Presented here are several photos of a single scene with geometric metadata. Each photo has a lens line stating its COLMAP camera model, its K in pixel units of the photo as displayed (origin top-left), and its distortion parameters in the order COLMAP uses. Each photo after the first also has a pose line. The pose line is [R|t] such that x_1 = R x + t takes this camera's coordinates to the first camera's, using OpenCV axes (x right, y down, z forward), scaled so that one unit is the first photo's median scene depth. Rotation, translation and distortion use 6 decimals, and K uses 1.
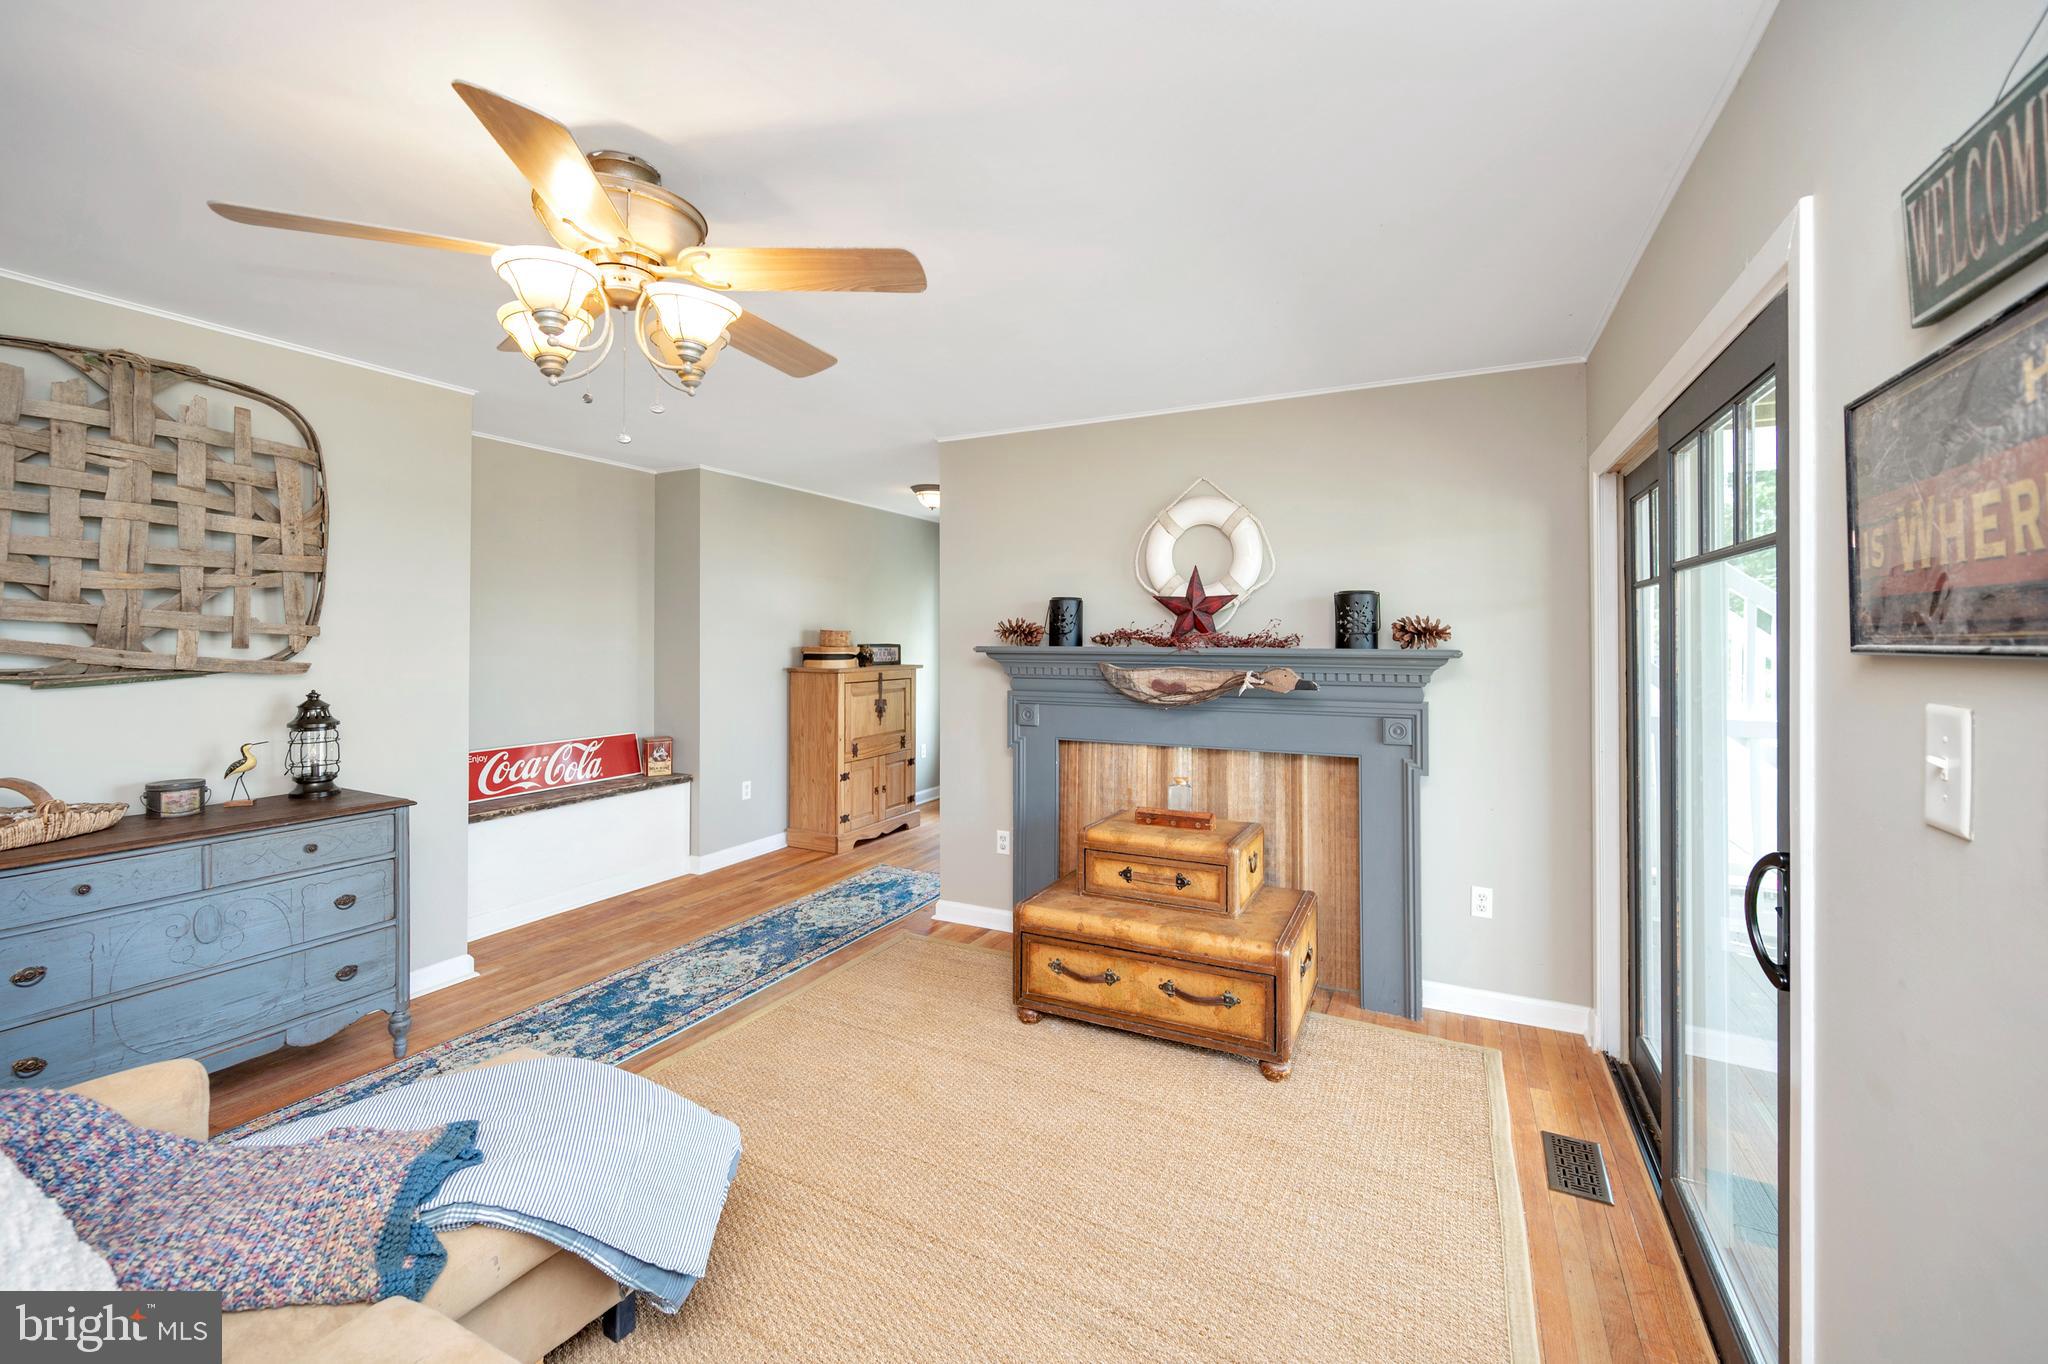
lens RADIAL K [[835.6, 0, 993.3], [0, 835.6, 634.0], [0, 0, 1]] dist [0.002594, -0.000465]
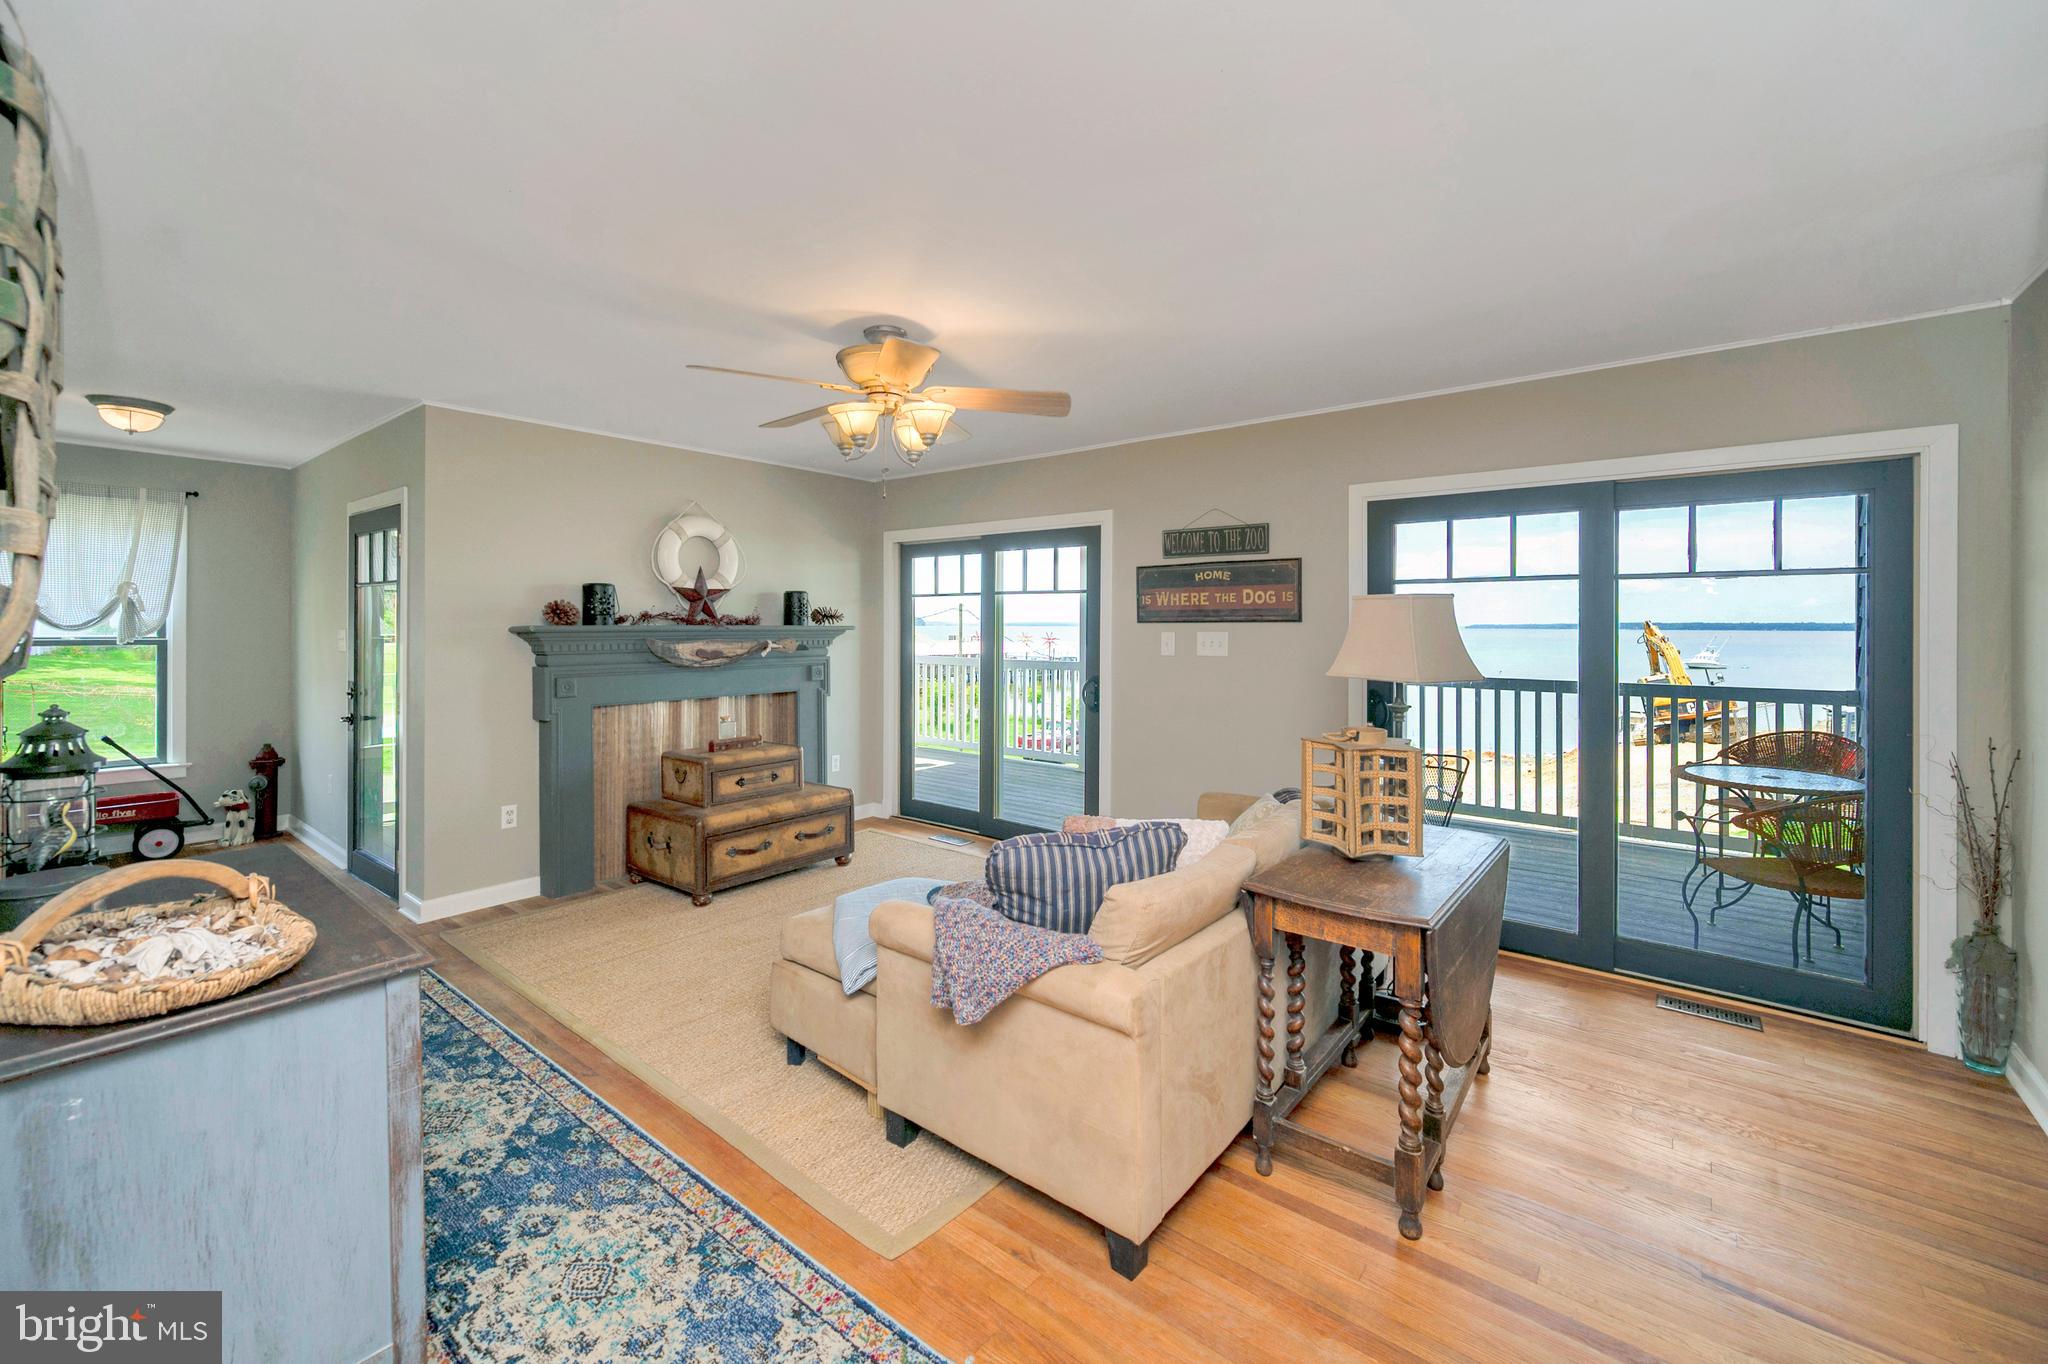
lens RADIAL K [[835.6, 0, 1031.6], [0, 835.6, 620.4], [0, 0, 1]] dist [0.002594, -0.000465]
pose [[0.195230, 0.001021, 0.980757, -1.174006], [-0.008668, 0.999962, 0.000684, 0.002425], [-0.980719, -0.008634, 0.195232, 0.227565]]
